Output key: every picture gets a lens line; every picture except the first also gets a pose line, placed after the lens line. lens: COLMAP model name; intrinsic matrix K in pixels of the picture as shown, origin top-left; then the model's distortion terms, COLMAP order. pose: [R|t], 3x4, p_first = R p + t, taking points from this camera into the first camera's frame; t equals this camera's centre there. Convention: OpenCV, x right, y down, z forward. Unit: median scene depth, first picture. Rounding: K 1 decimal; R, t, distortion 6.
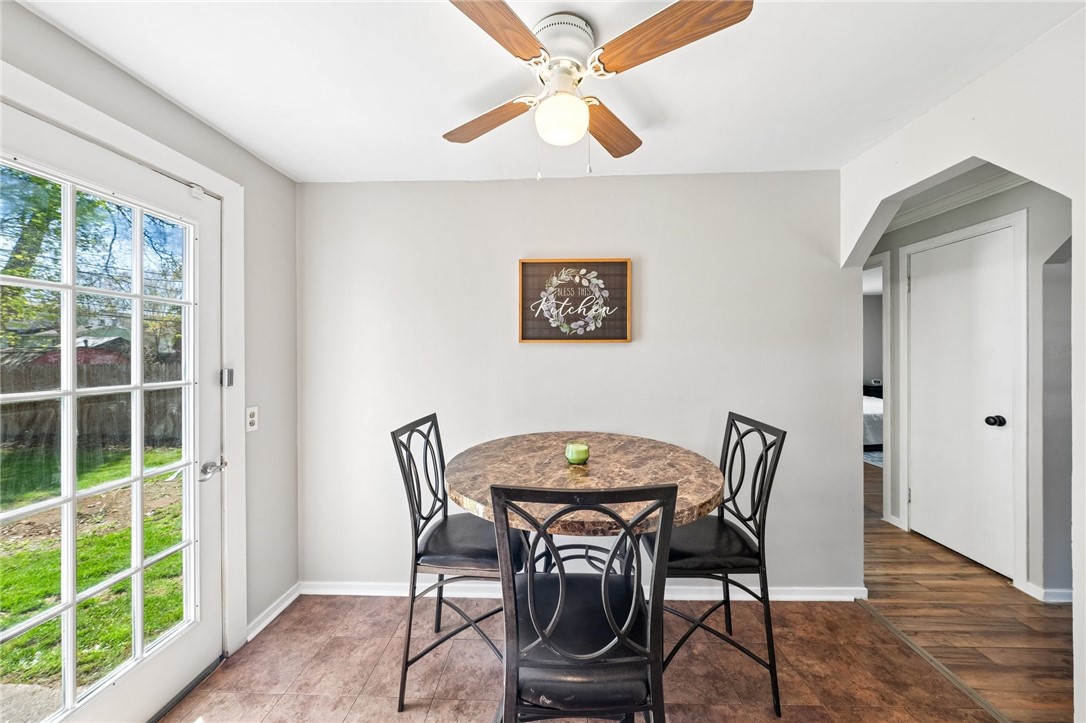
lens RADIAL K [[367.1, 0, 545.4], [0, 367.1, 352.8], [0, 0, 1]] dist [-0.000761, -0.000033]
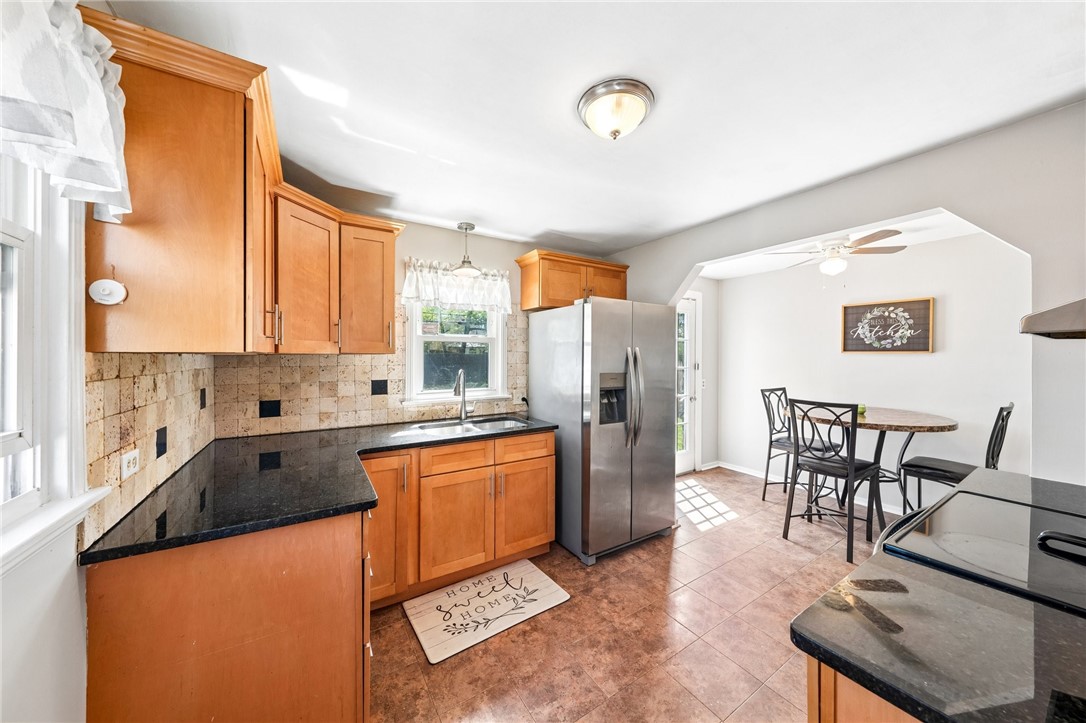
lens RADIAL K [[363.0, 0, 543.6], [0, 363.0, 357.3], [0, 0, 1]] dist [-0.000916, -0.000020]
pose [[0.561156, 0.011254, -0.827634, 0.564501], [-0.007681, 0.999935, 0.008390, -0.010772], [0.827675, 0.001649, 0.561206, -1.149124]]
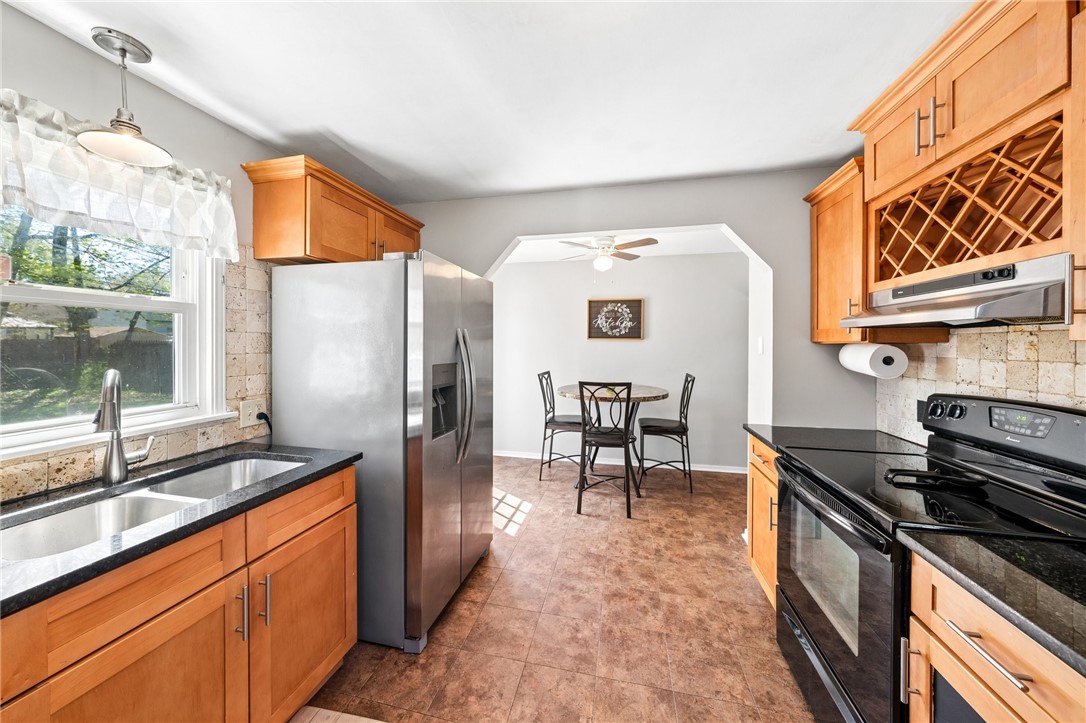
lens RADIAL K [[366.8, 0, 539.5], [0, 366.8, 347.4], [0, 0, 1]] dist [-0.001367, 0.000039]
pose [[0.979996, 0.011421, -0.198691, 0.076285], [-0.009758, 0.999909, 0.009345, 0.000689], [0.198779, -0.007219, 0.980018, -1.087541]]
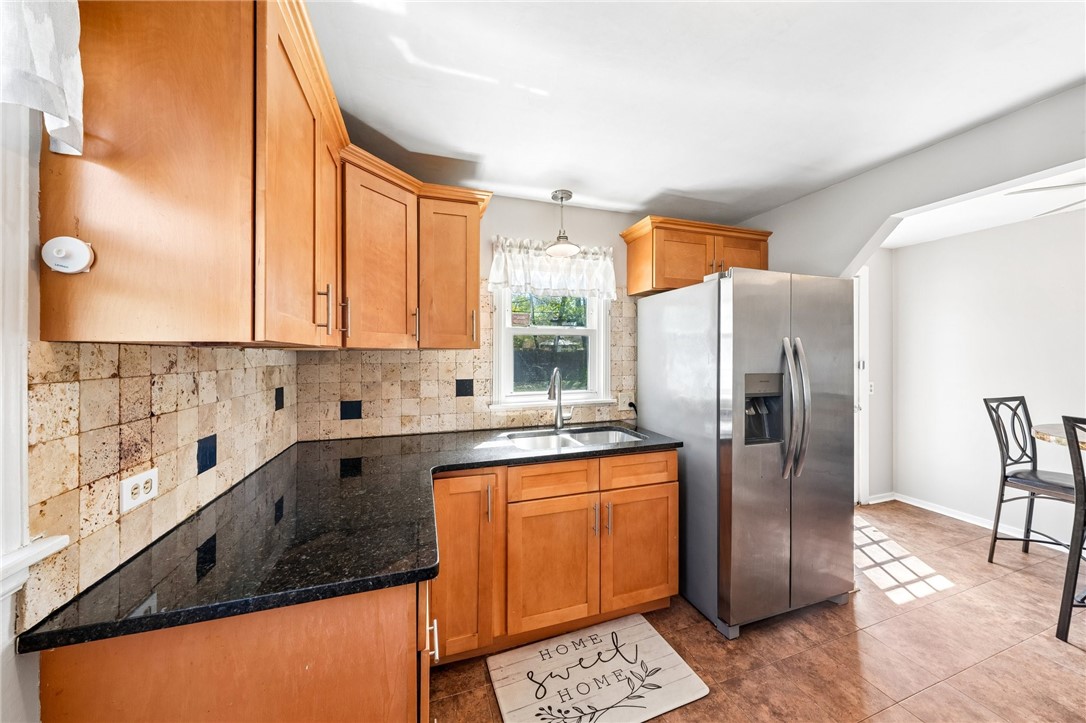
lens RADIAL K [[368.3, 0, 550.6], [0, 368.3, 353.4], [0, 0, 1]] dist [-0.000367, 0.000098]
pose [[0.355963, 0.005243, -0.934485, 0.331809], [-0.002570, 0.999986, 0.004631, -0.000923], [0.934497, 0.000753, 0.355971, -1.066728]]
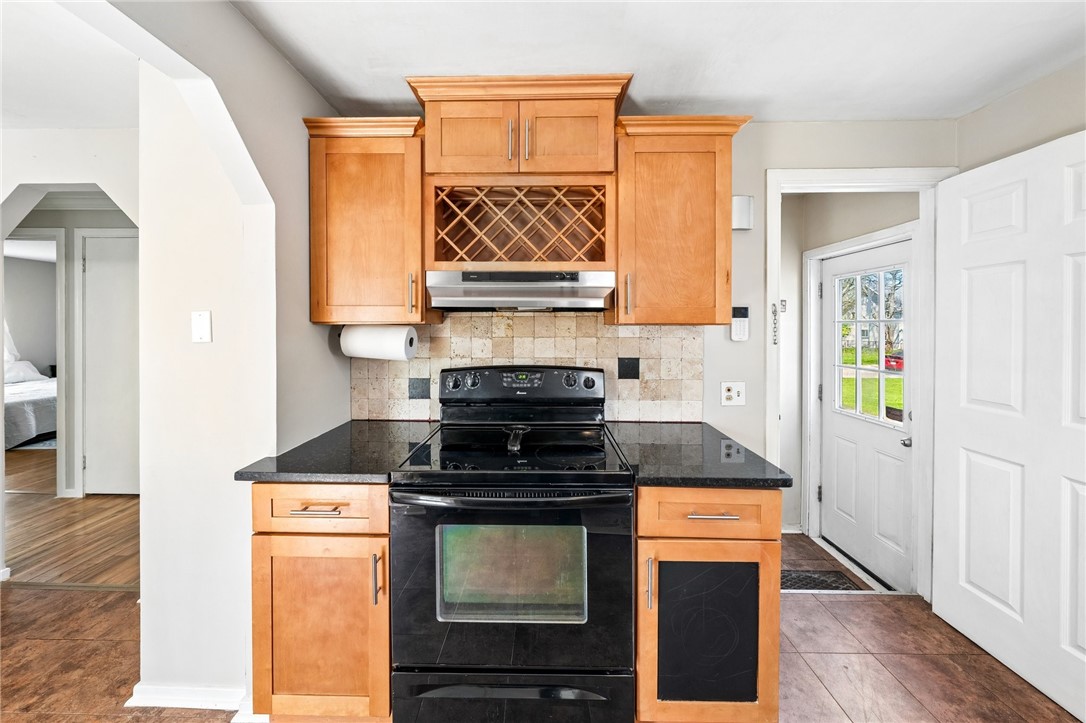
lens RADIAL K [[375.1, 0, 543.2], [0, 375.1, 326.4], [0, 0, 1]] dist [-0.000291, -0.000049]
pose [[-0.013080, 0.007508, 0.999886, -0.147793], [0.000023, 0.999972, -0.007508, 0.001912], [-0.999914, -0.000075, -0.013080, -0.402873]]
